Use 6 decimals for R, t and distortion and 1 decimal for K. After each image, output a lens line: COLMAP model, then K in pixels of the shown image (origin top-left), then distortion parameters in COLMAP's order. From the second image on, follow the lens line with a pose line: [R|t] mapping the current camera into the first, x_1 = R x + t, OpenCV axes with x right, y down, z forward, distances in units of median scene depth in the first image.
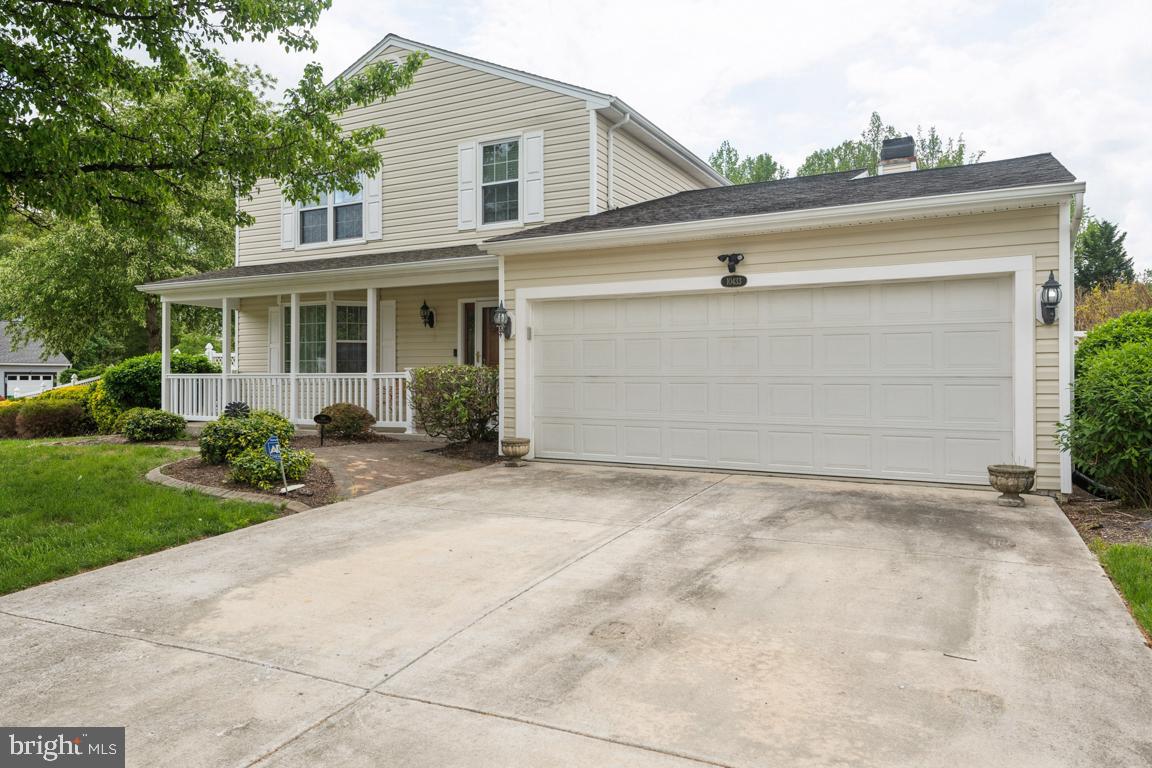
lens RADIAL K [[791.7, 0, 576.0], [0, 791.7, 384.0], [0, 0, 1]] dist [0.019798, 0.000723]
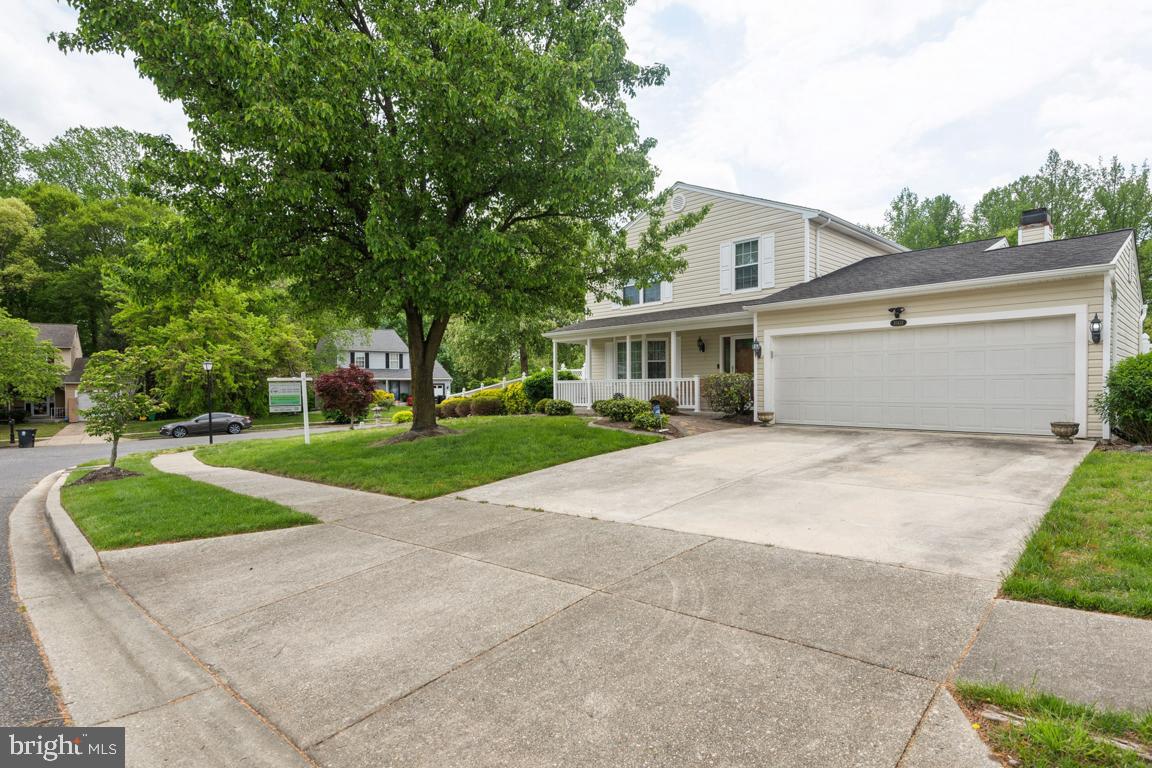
lens RADIAL K [[597.4, 0, 560.0], [0, 597.4, 402.5], [0, 0, 1]] dist [0.005186, -0.013821]
pose [[0.943171, 0.001603, -0.332304, -0.050678], [0.004476, 0.999836, 0.017528, 0.015948], [0.332278, -0.018019, 0.943009, -0.368106]]
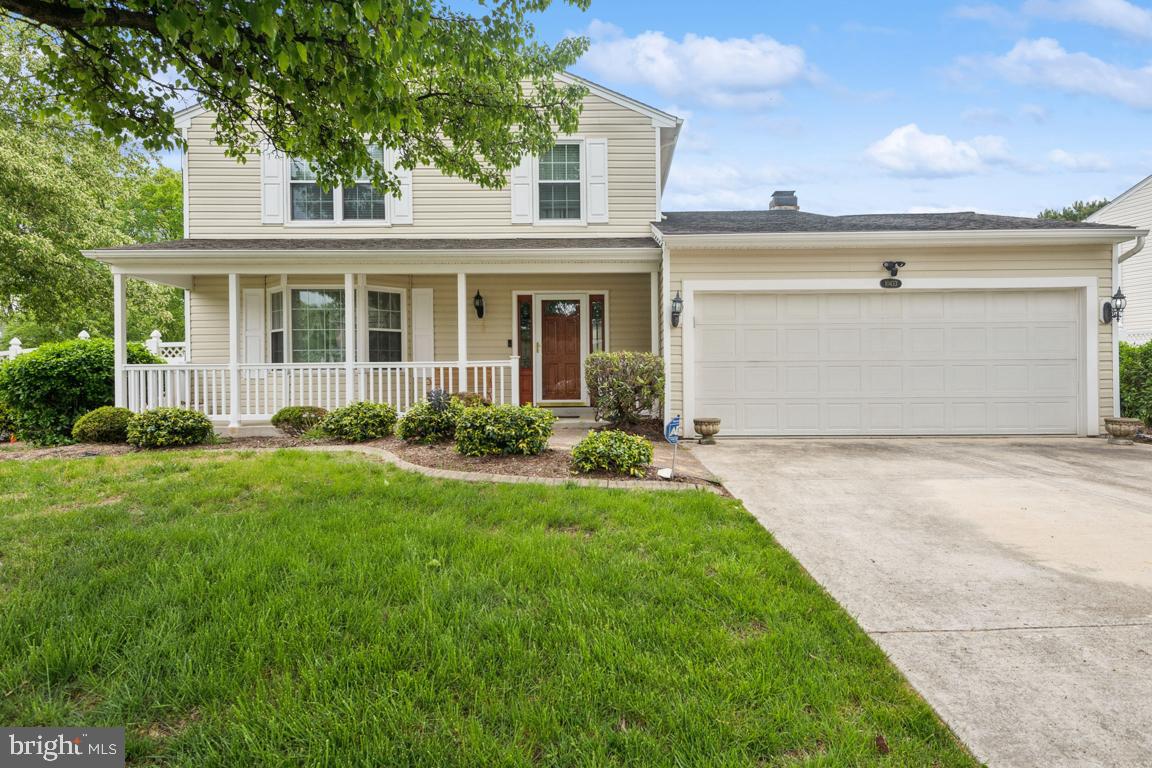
lens RADIAL K [[648.4, 0, 649.5], [0, 648.4, 384.9], [0, 0, 1]] dist [0.022717, -0.000031]
pose [[0.873342, -0.013404, 0.486923, -0.445572], [0.013507, 0.999903, 0.003298, 0.014938], [-0.486920, 0.003696, 0.873439, 0.205837]]
